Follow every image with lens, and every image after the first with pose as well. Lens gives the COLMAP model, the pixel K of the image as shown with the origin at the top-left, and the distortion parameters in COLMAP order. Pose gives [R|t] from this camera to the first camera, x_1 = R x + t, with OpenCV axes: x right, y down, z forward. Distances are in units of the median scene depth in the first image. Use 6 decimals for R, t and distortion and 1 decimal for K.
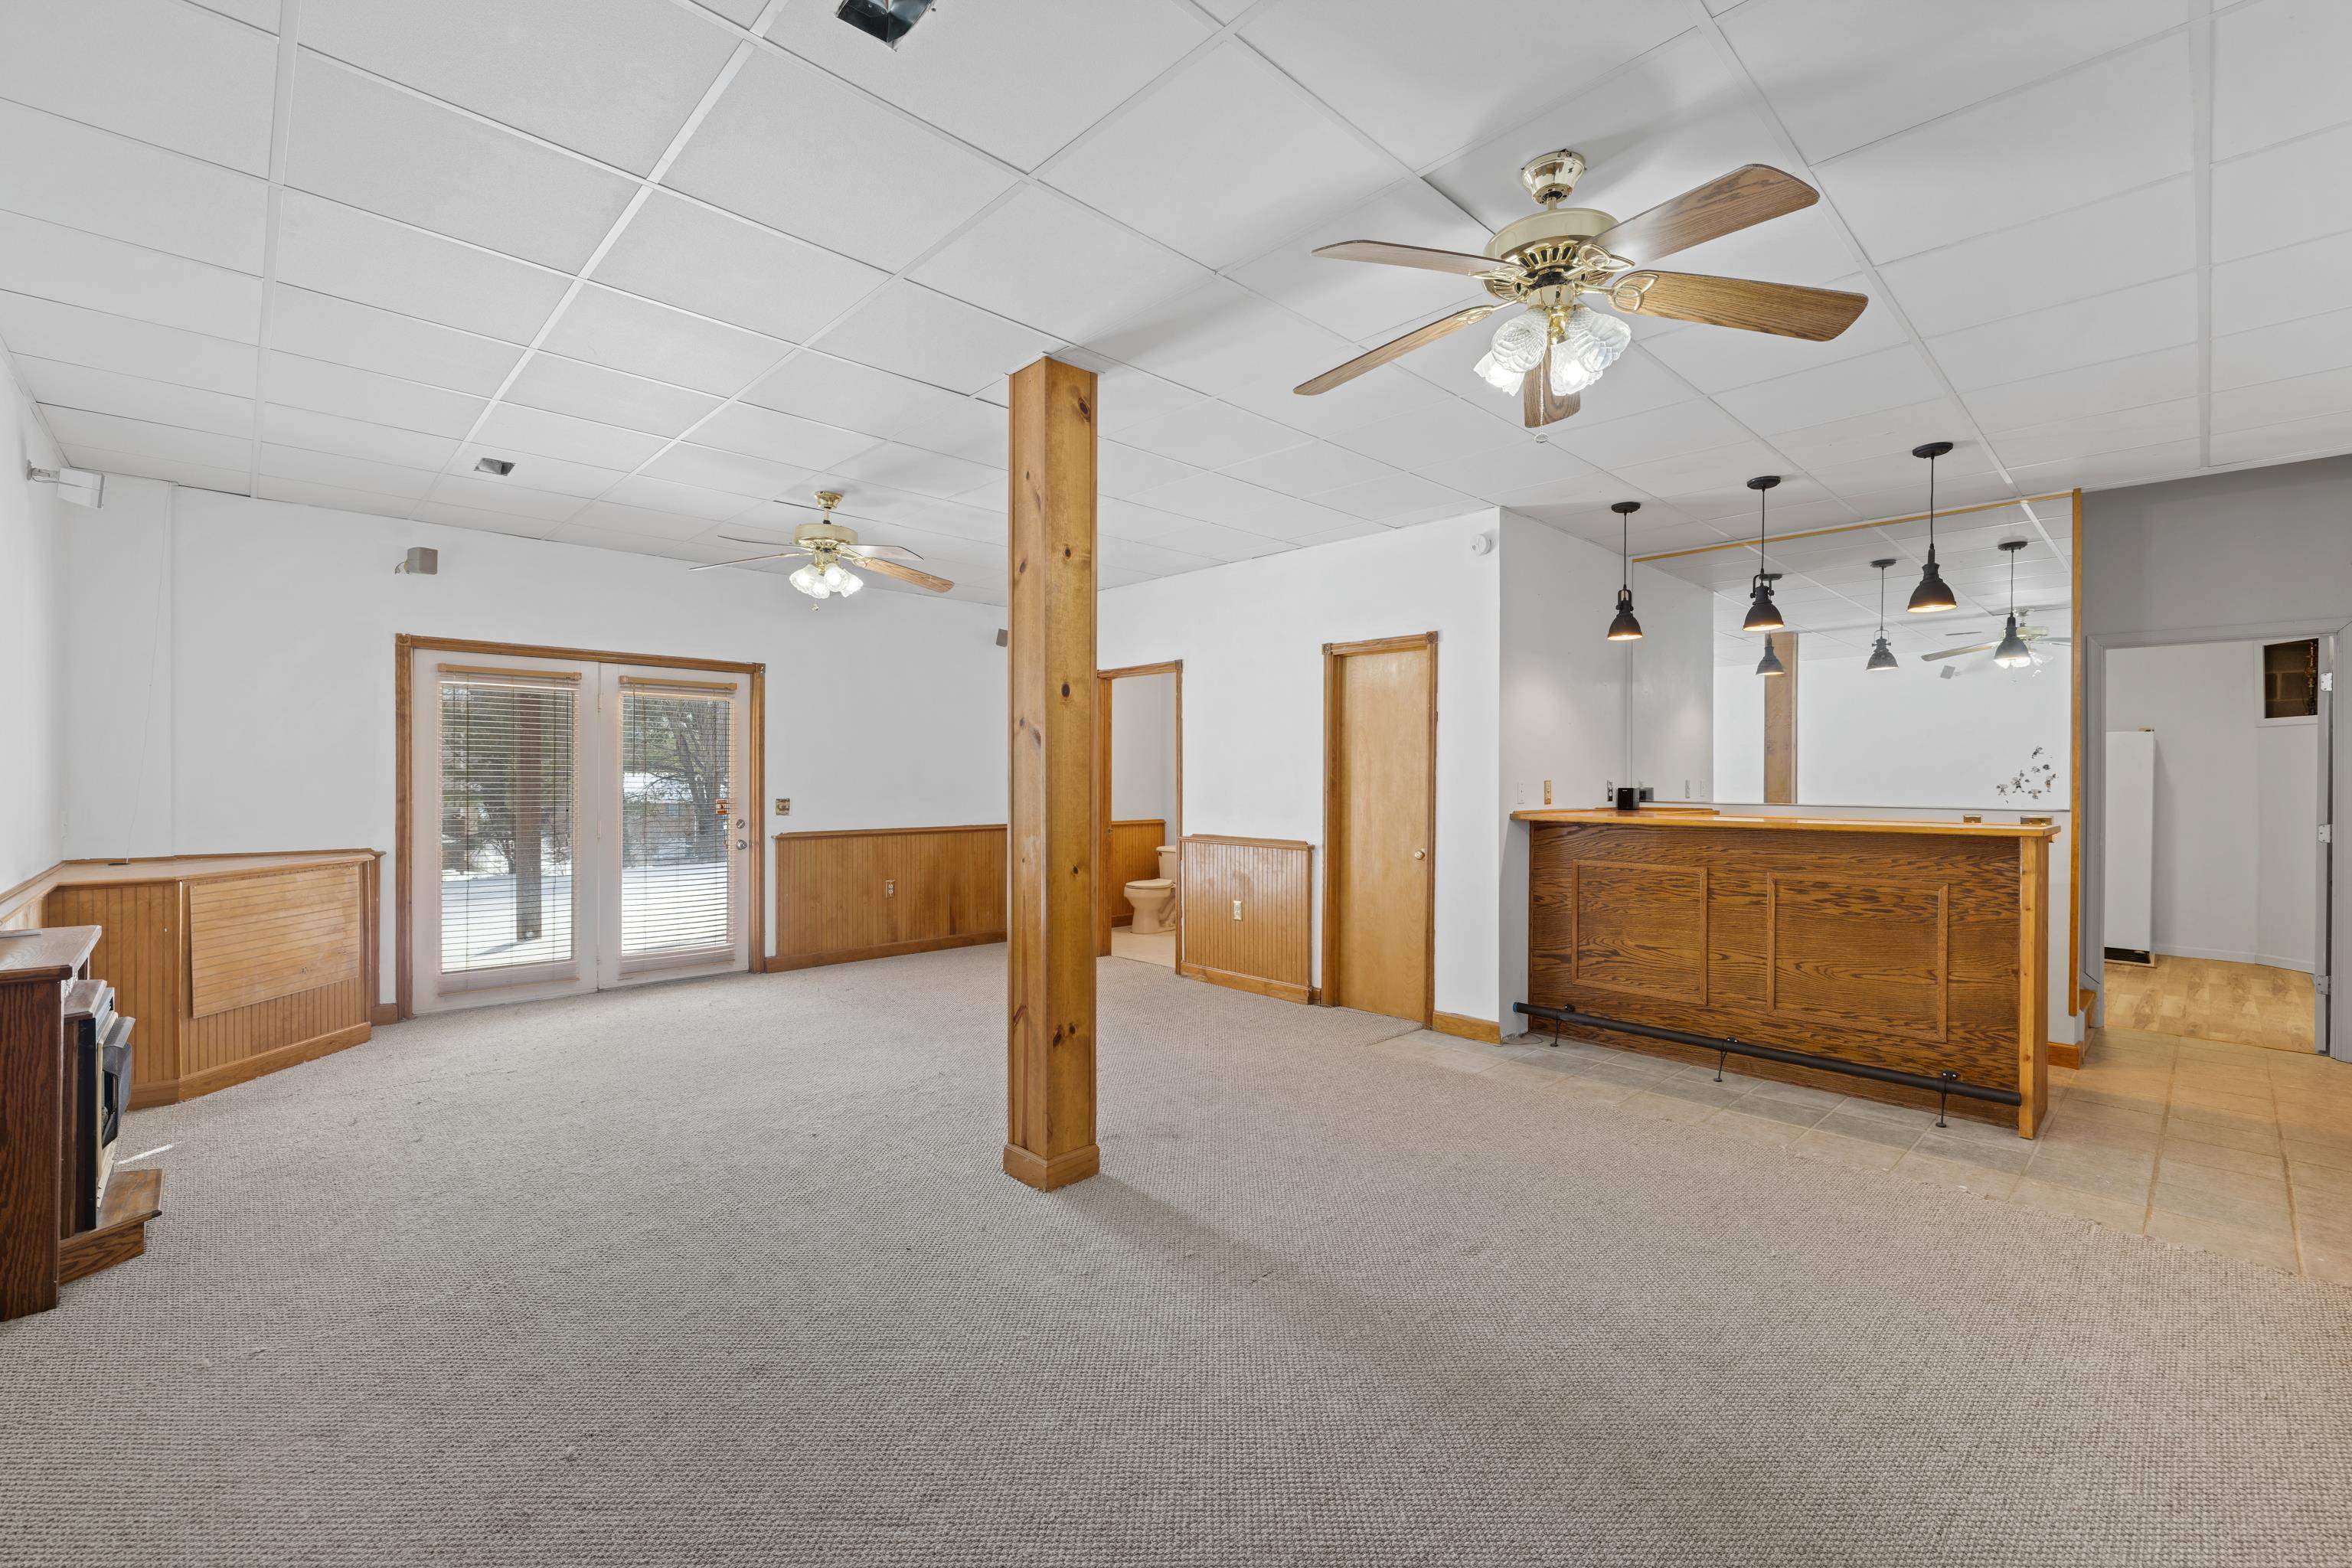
lens RADIAL K [[989.2, 0, 1178.3], [0, 989.2, 778.7], [0, 0, 1]] dist [0.001995, 0.000180]
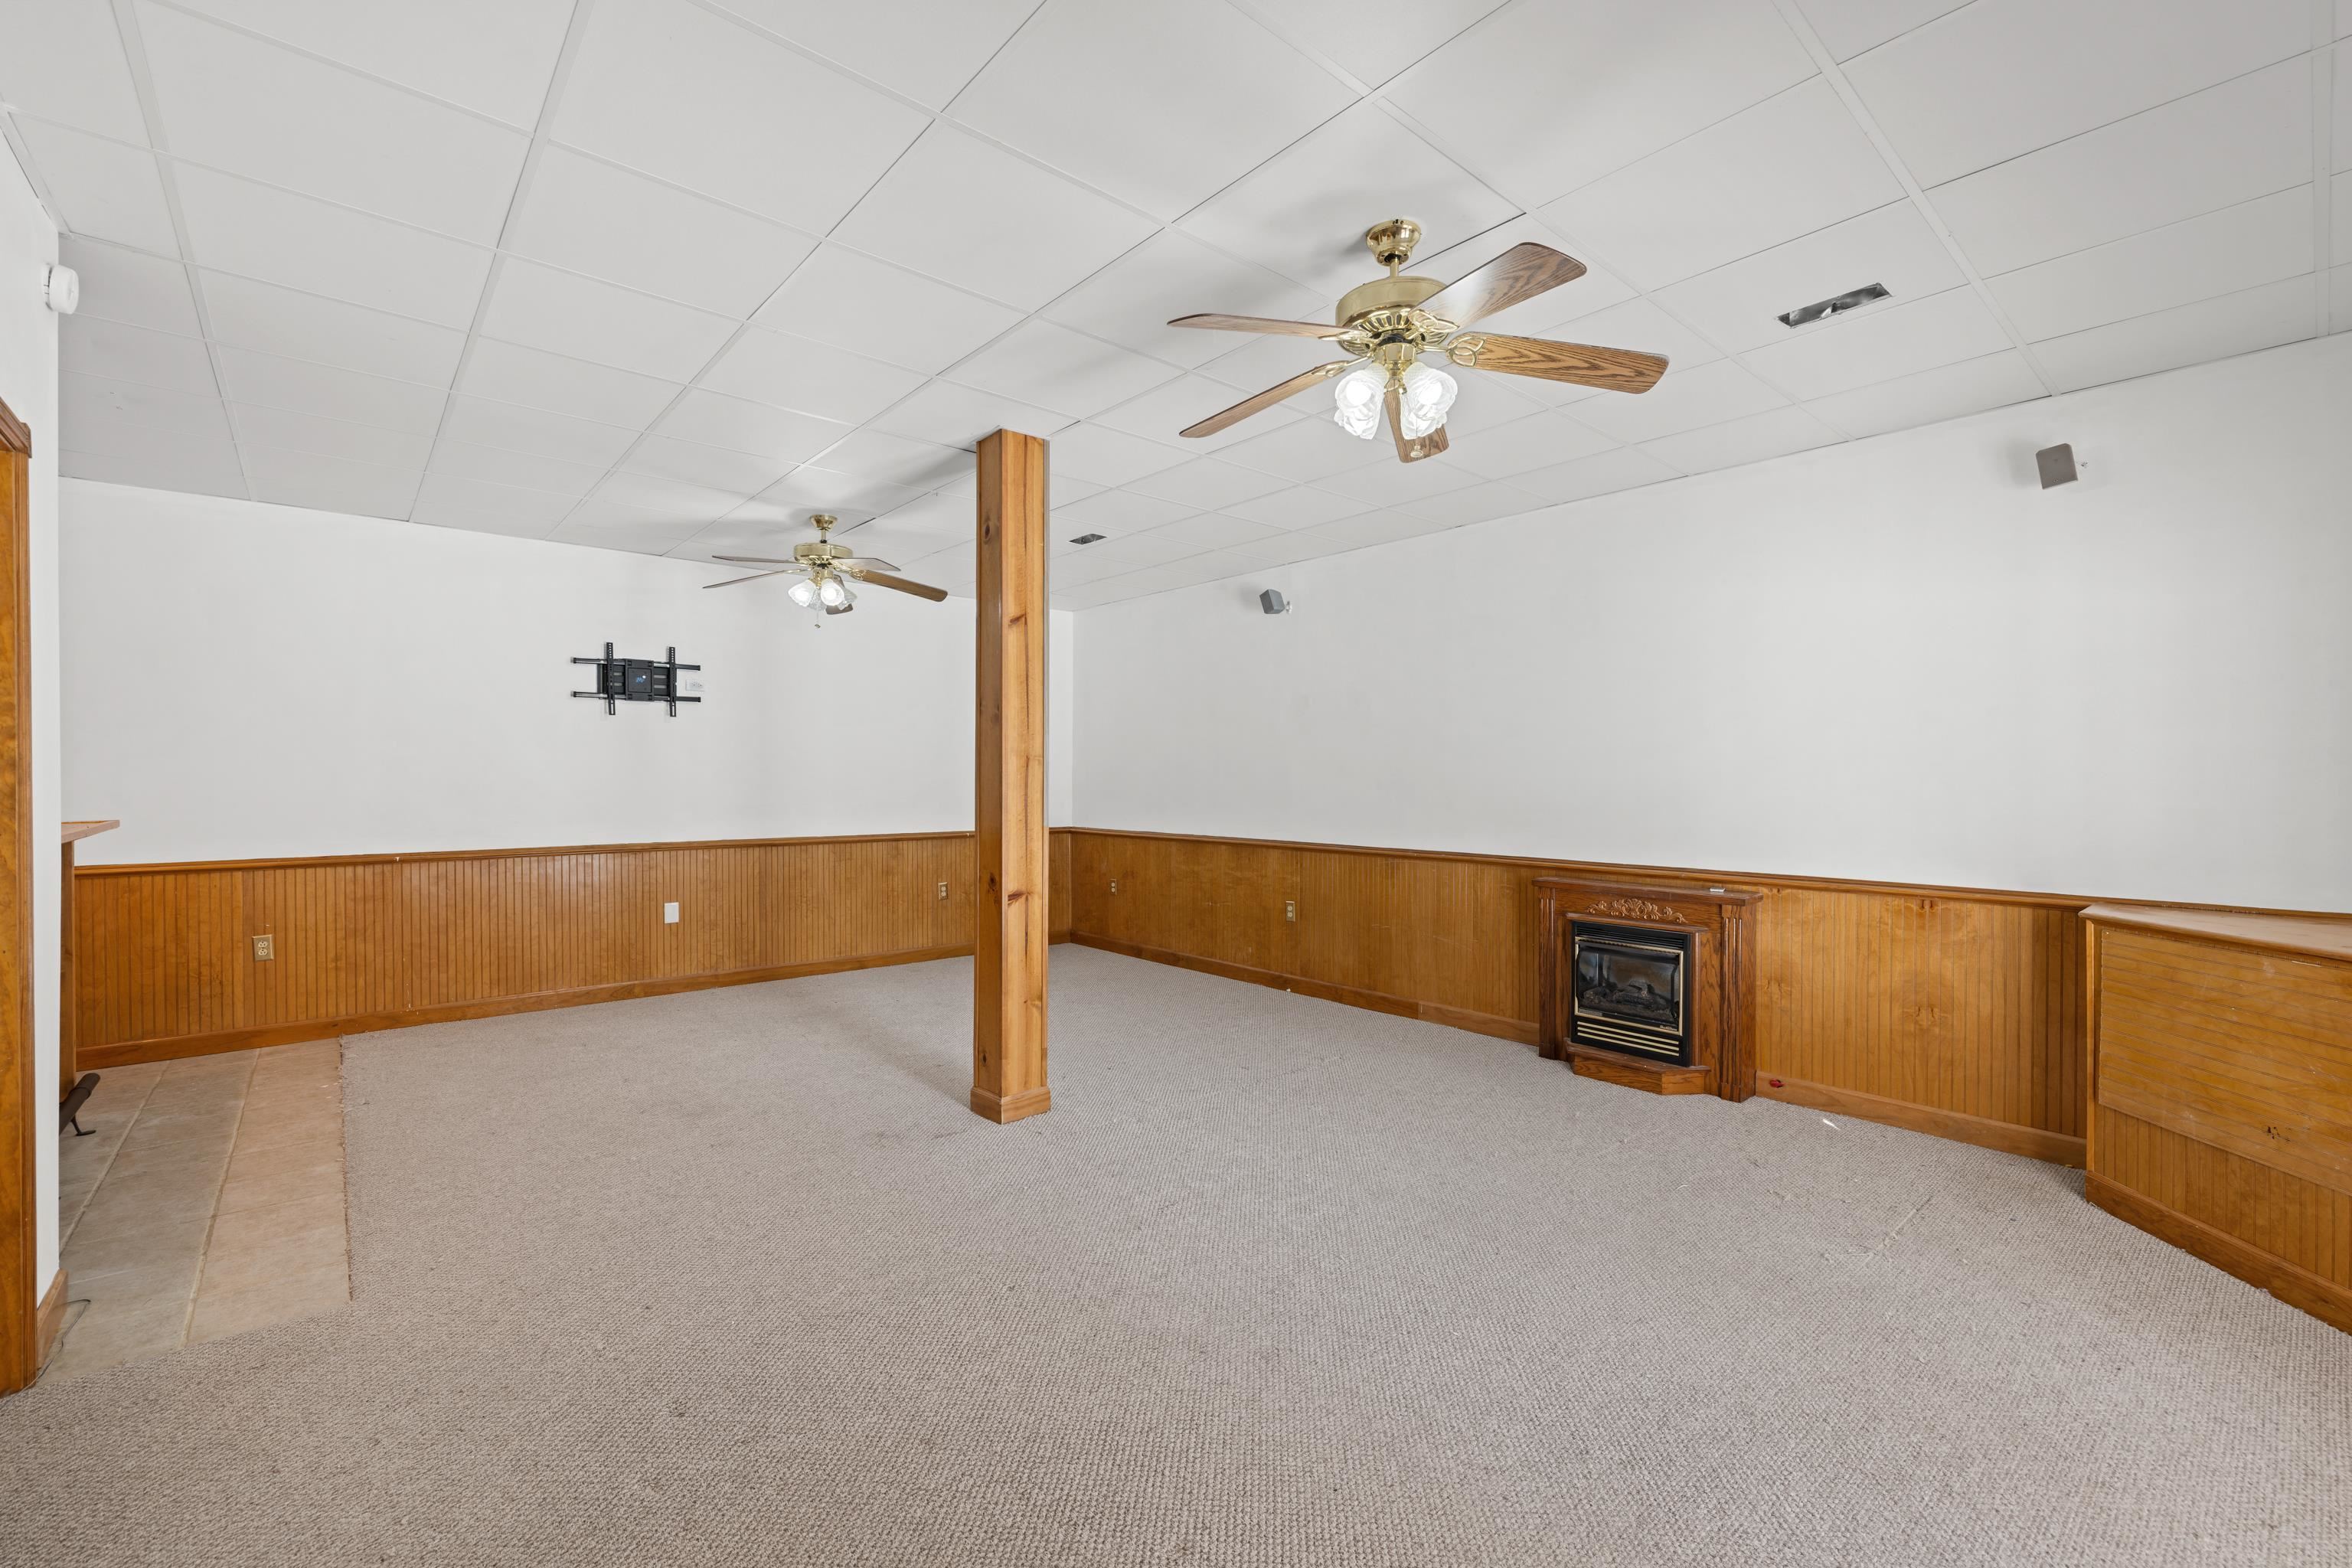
lens RADIAL K [[989.2, 0, 1178.3], [0, 989.2, 778.7], [0, 0, 1]] dist [0.001995, 0.000180]
pose [[-0.998634, -0.006111, 0.051889, -0.271312], [-0.005786, 0.999963, 0.006418, -0.007283], [-0.051926, 0.006109, -0.998632, 1.512206]]
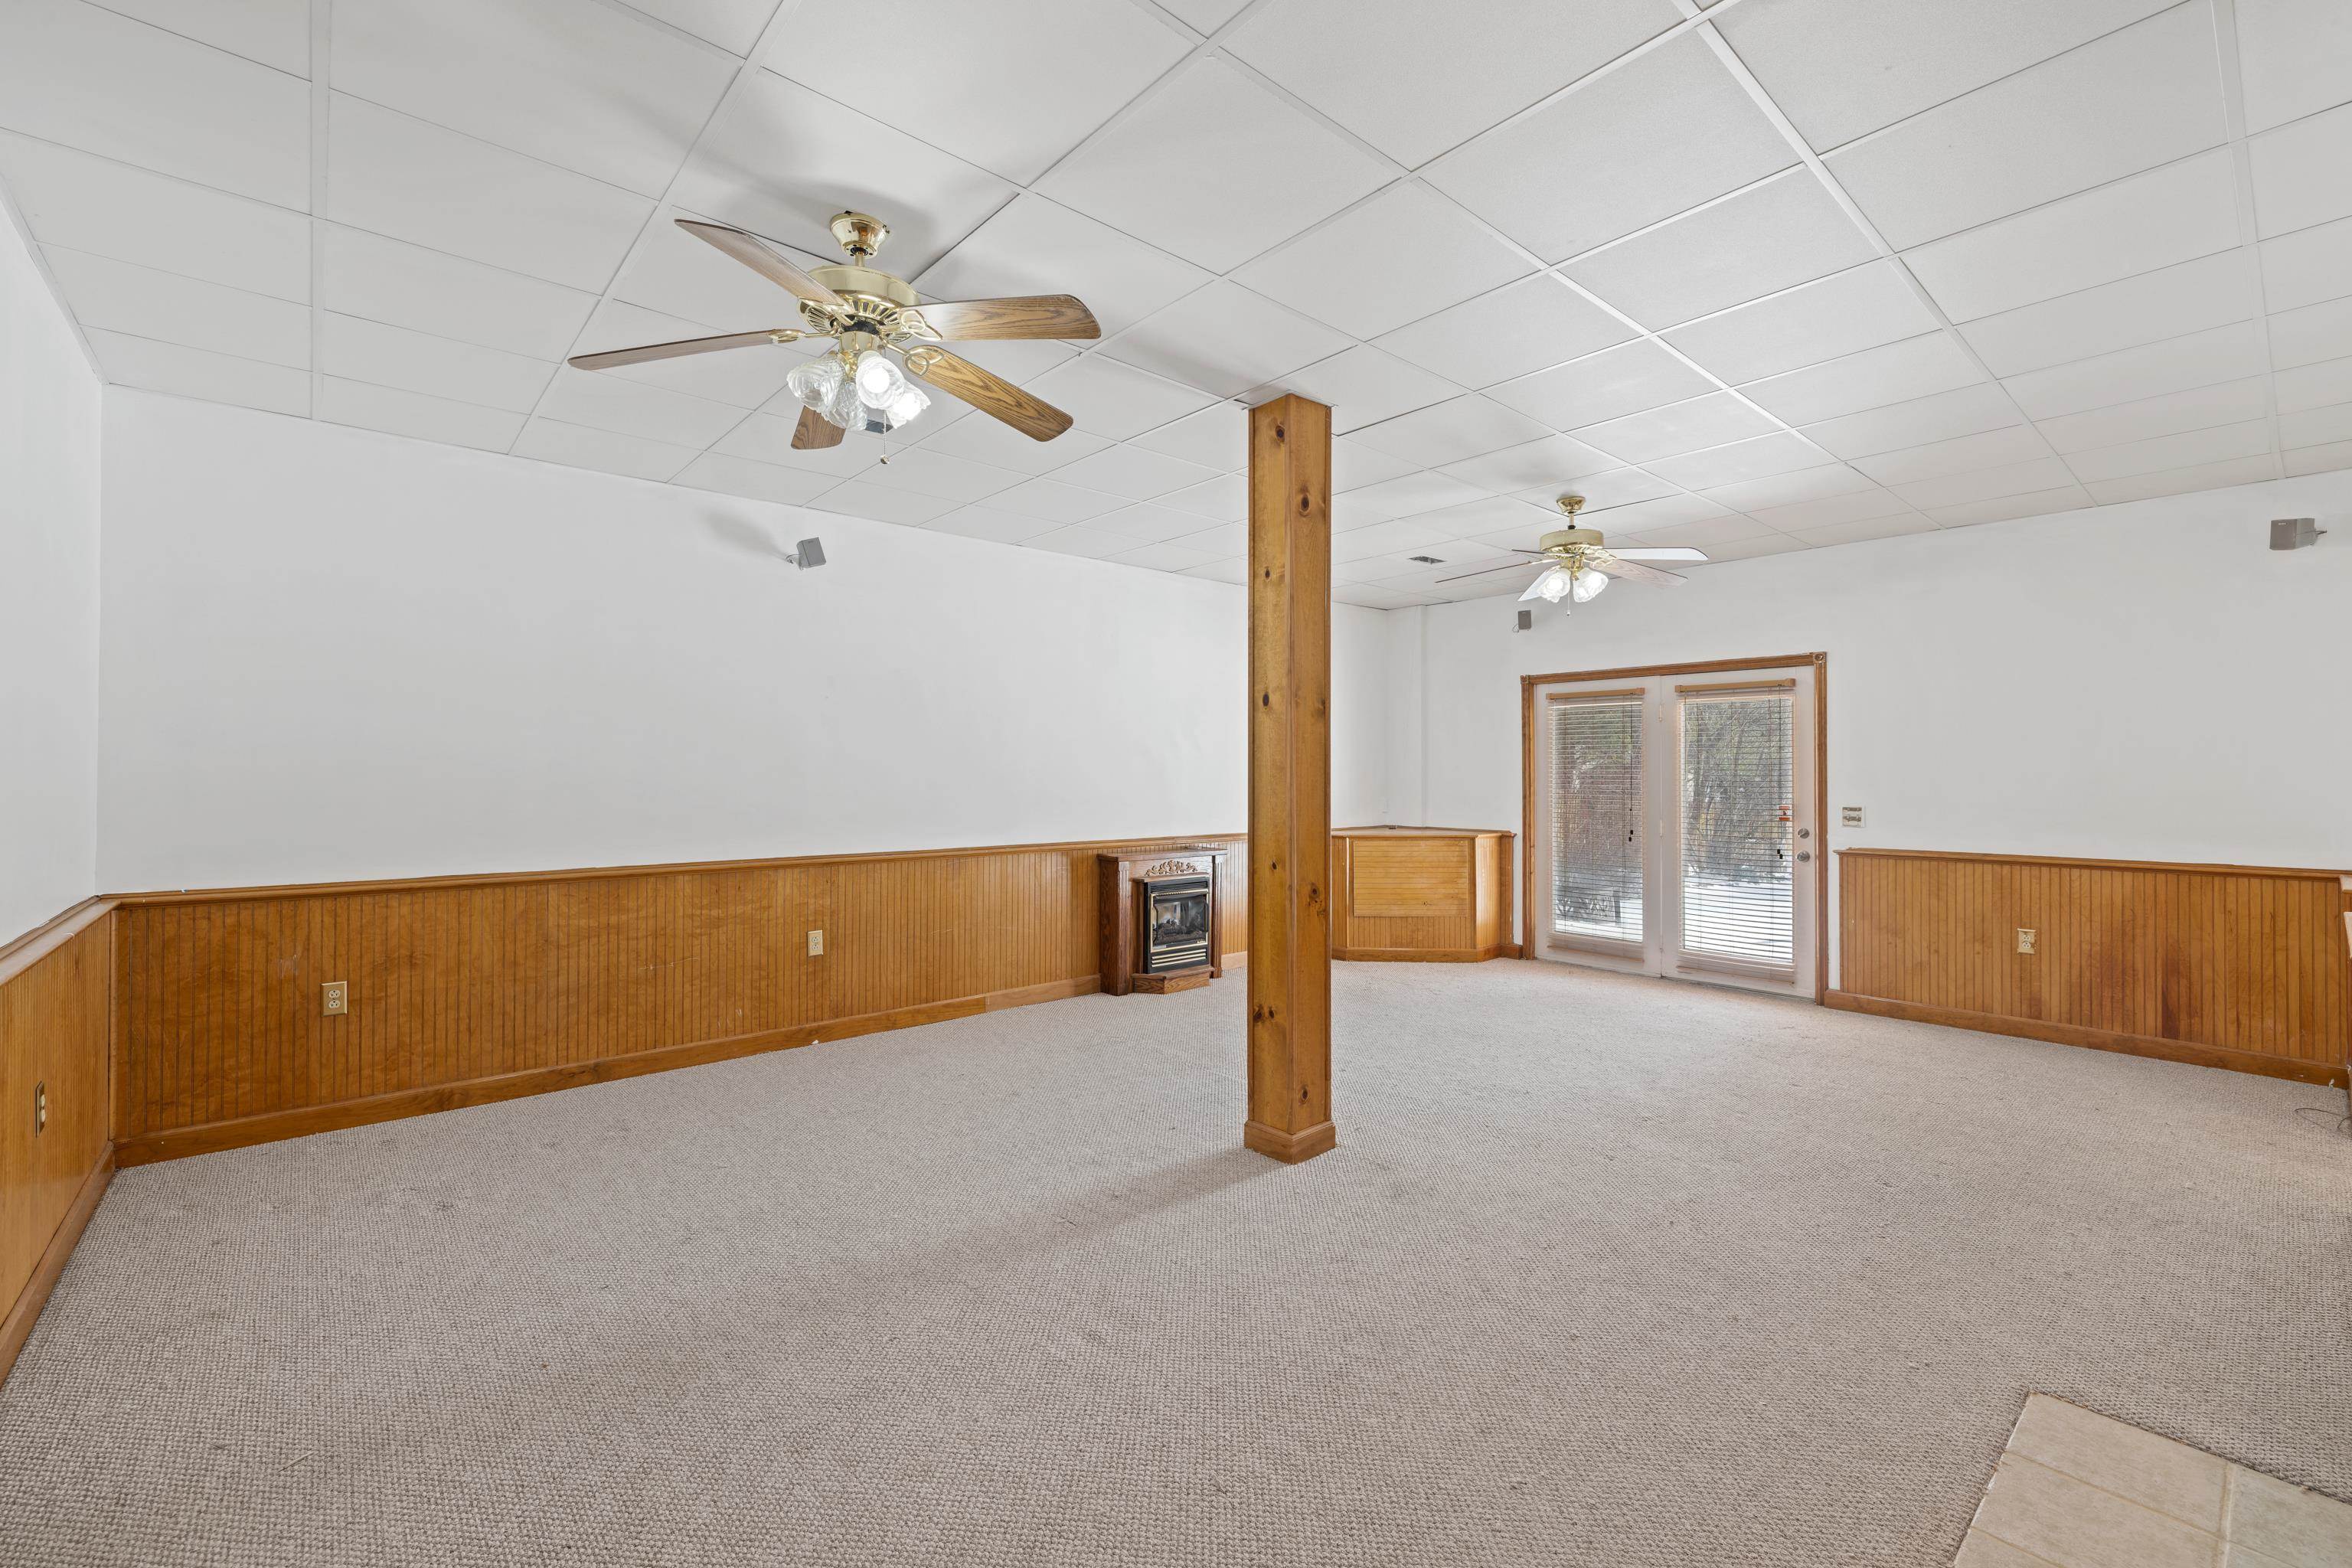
lens RADIAL K [[991.3, 0, 1174.1], [0, 991.3, 766.5], [0, 0, 1]] dist [-0.000971, -0.000006]
pose [[-0.047077, -0.012438, -0.998814, 0.664330], [-0.006141, 0.999907, -0.012162, -0.001026], [0.998872, 0.005561, -0.047149, 0.640722]]
